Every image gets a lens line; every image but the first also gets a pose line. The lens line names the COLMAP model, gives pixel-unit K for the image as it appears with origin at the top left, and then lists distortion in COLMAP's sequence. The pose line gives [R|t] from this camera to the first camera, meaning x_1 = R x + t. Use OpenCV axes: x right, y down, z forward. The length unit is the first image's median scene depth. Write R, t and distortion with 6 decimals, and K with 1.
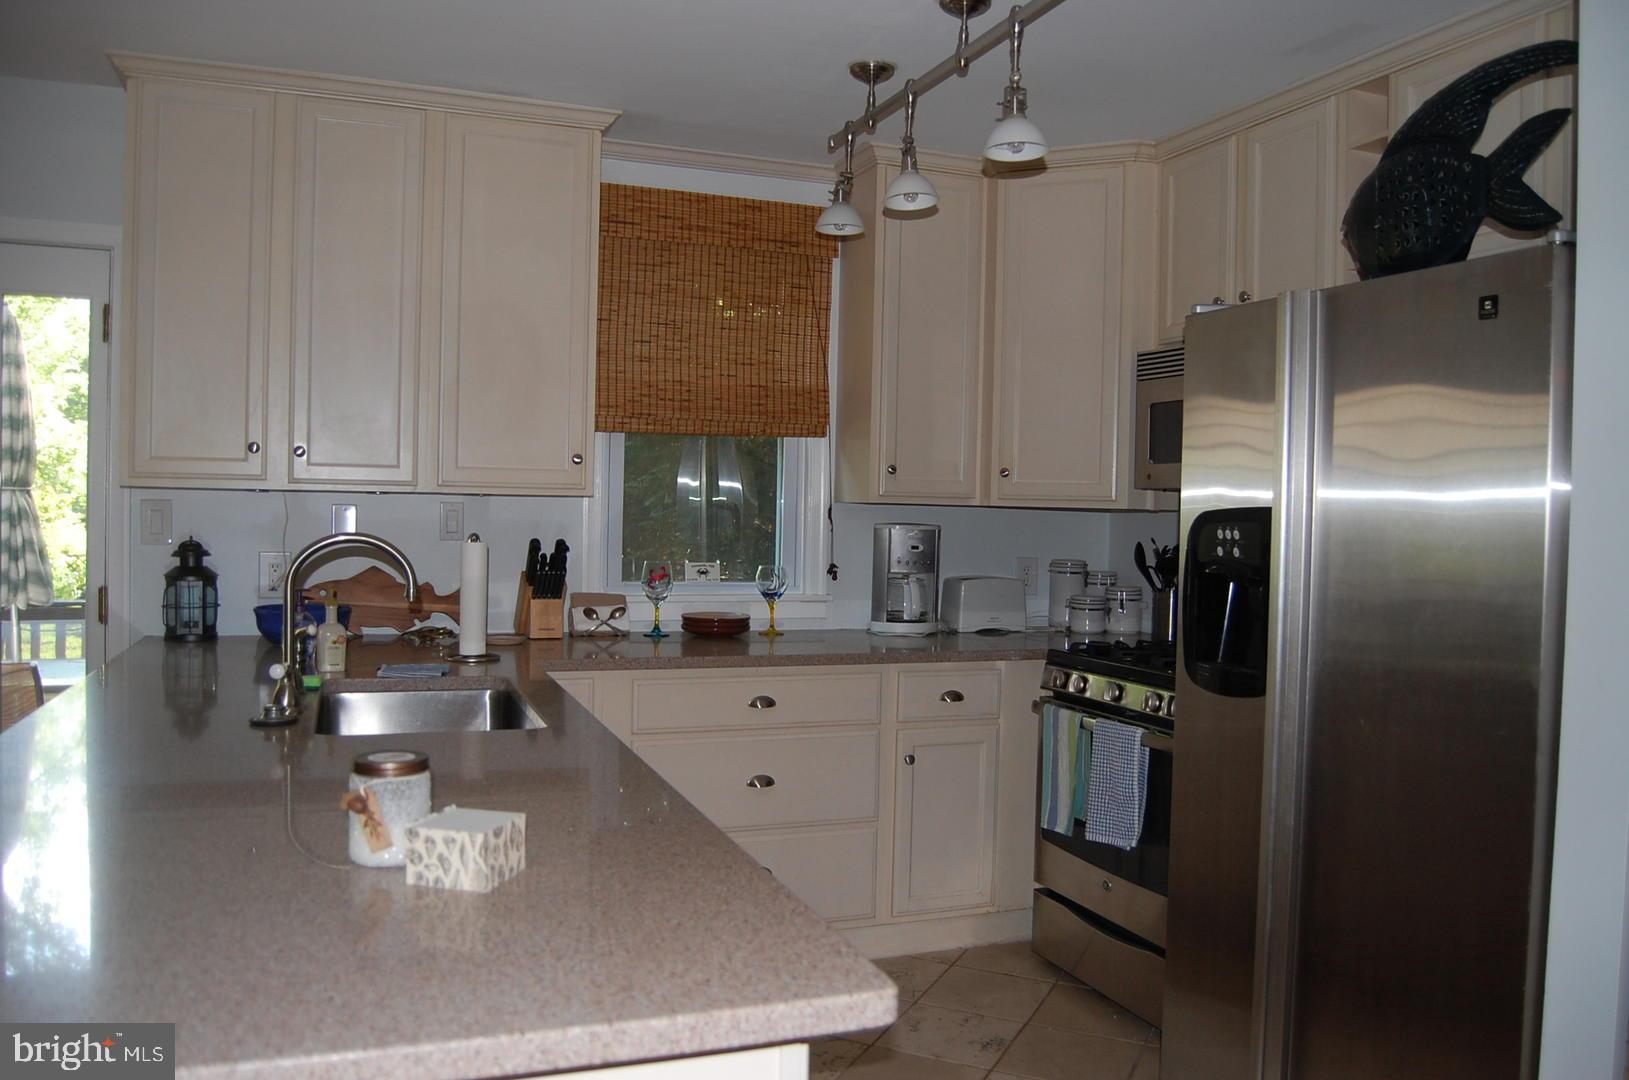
lens RADIAL K [[1288.6, 0, 817.0], [0, 1288.6, 534.7], [0, 0, 1]] dist [-0.094781, 0.036147]
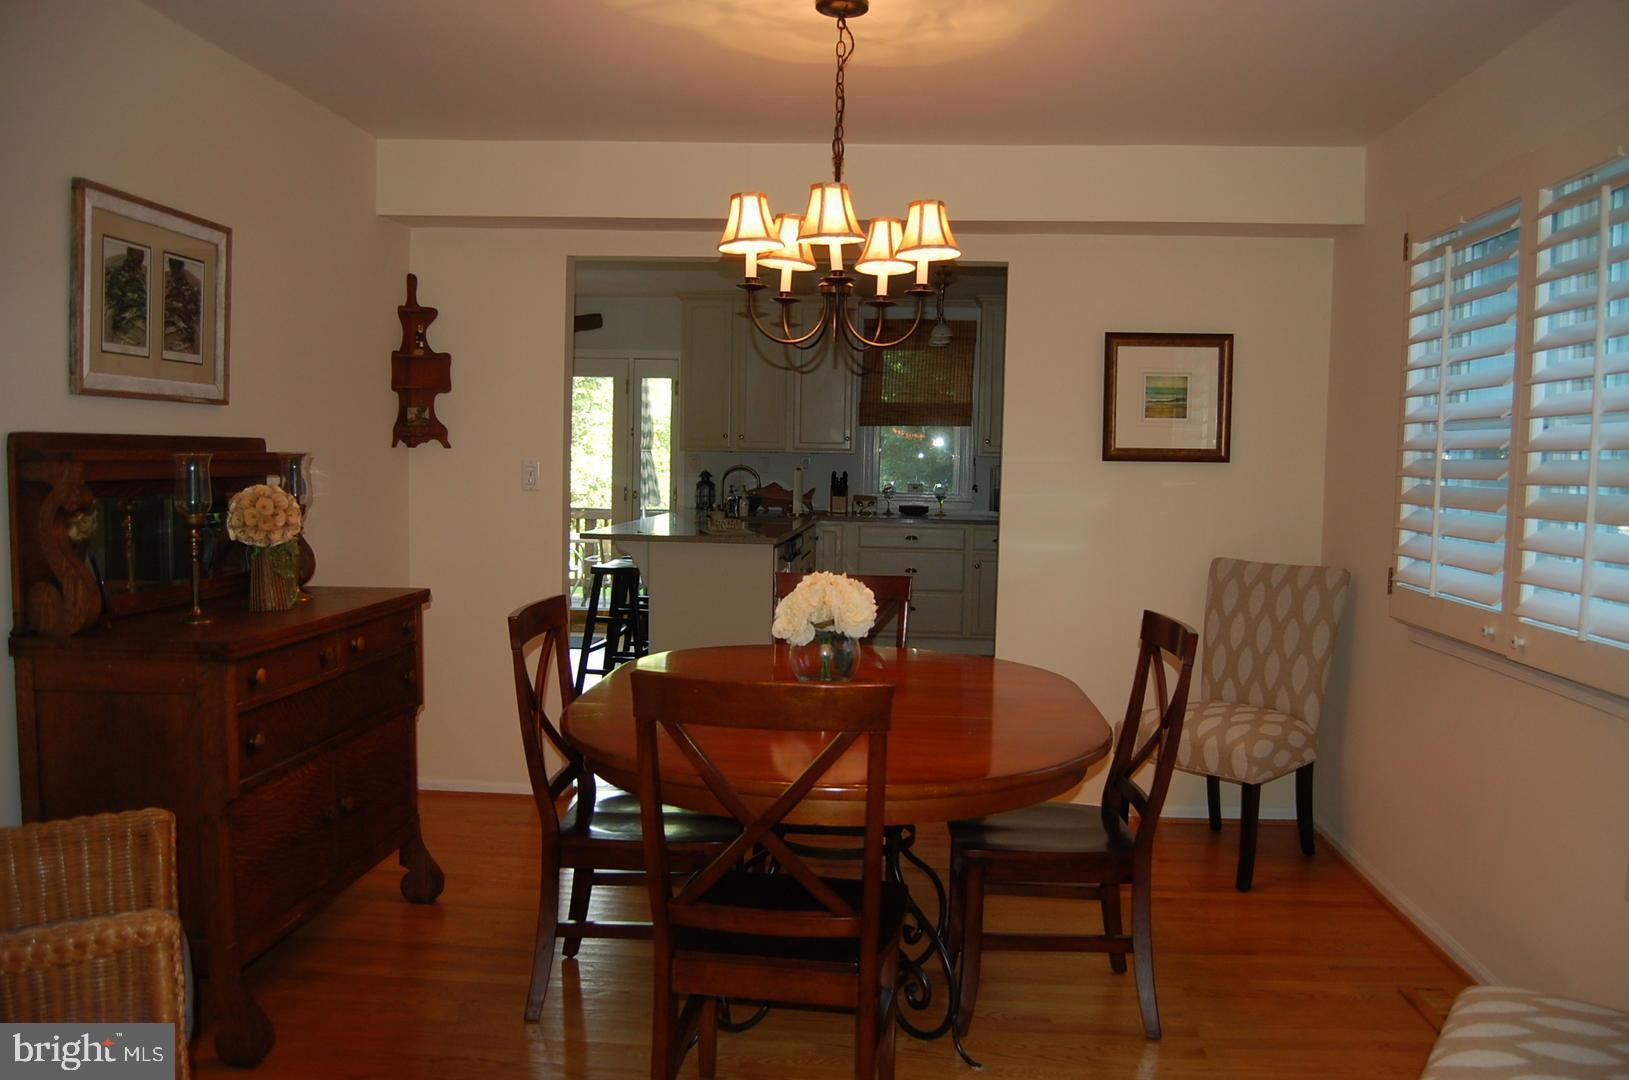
lens RADIAL K [[1288.6, 0, 816.0], [0, 1288.6, 540.1], [0, 0, 1]] dist [-0.094781, 0.036147]
pose [[0.906817, 0.025046, -0.420779, 0.787474], [-0.008843, 0.999144, 0.040415, 0.035026], [0.421431, -0.032928, 0.906262, -1.249639]]
